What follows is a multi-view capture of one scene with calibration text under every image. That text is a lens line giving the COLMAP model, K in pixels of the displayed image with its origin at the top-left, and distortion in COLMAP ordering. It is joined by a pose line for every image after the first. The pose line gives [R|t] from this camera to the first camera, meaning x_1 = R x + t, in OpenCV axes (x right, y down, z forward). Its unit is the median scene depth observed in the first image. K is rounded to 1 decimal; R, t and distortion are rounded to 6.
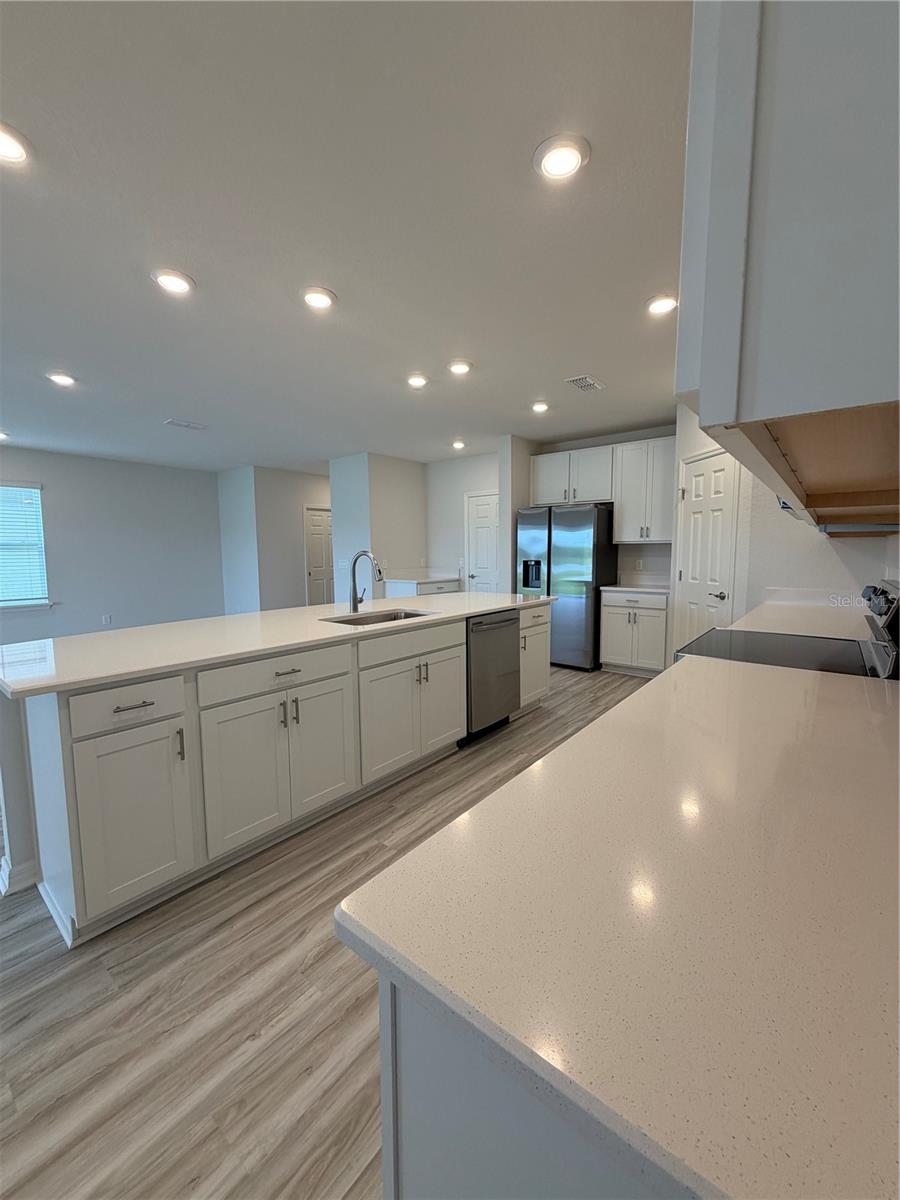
lens RADIAL K [[476.0, 0, 450.1], [0, 476.0, 594.0], [0, 0, 1]] dist [0.001904, 0.000450]
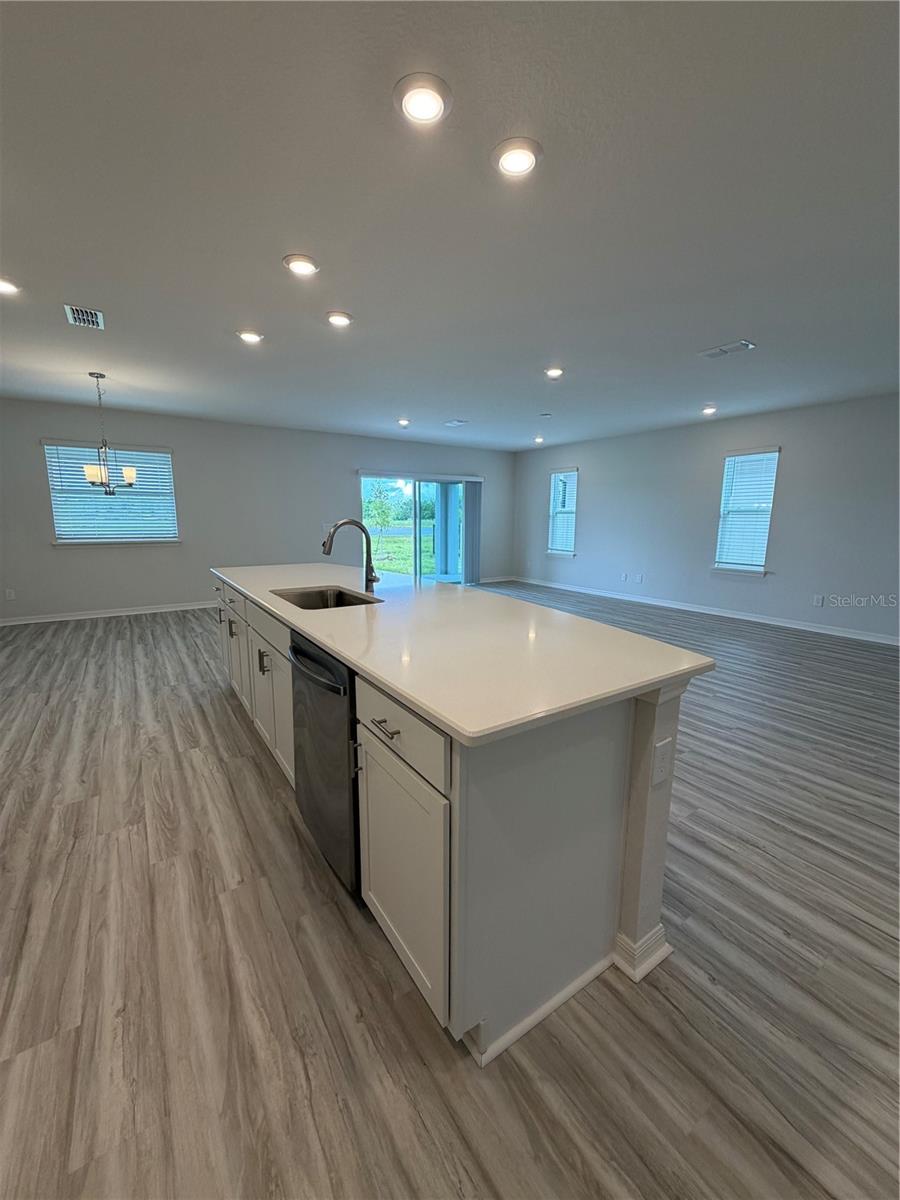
lens RADIAL K [[476.0, 0, 446.9], [0, 476.0, 596.9], [0, 0, 1]] dist [0.001904, 0.000450]
pose [[-0.294207, 0.162972, -0.941744, 0.751125], [-0.088710, 0.976444, 0.196691, -0.175284], [0.951616, 0.141410, -0.272819, 1.804281]]
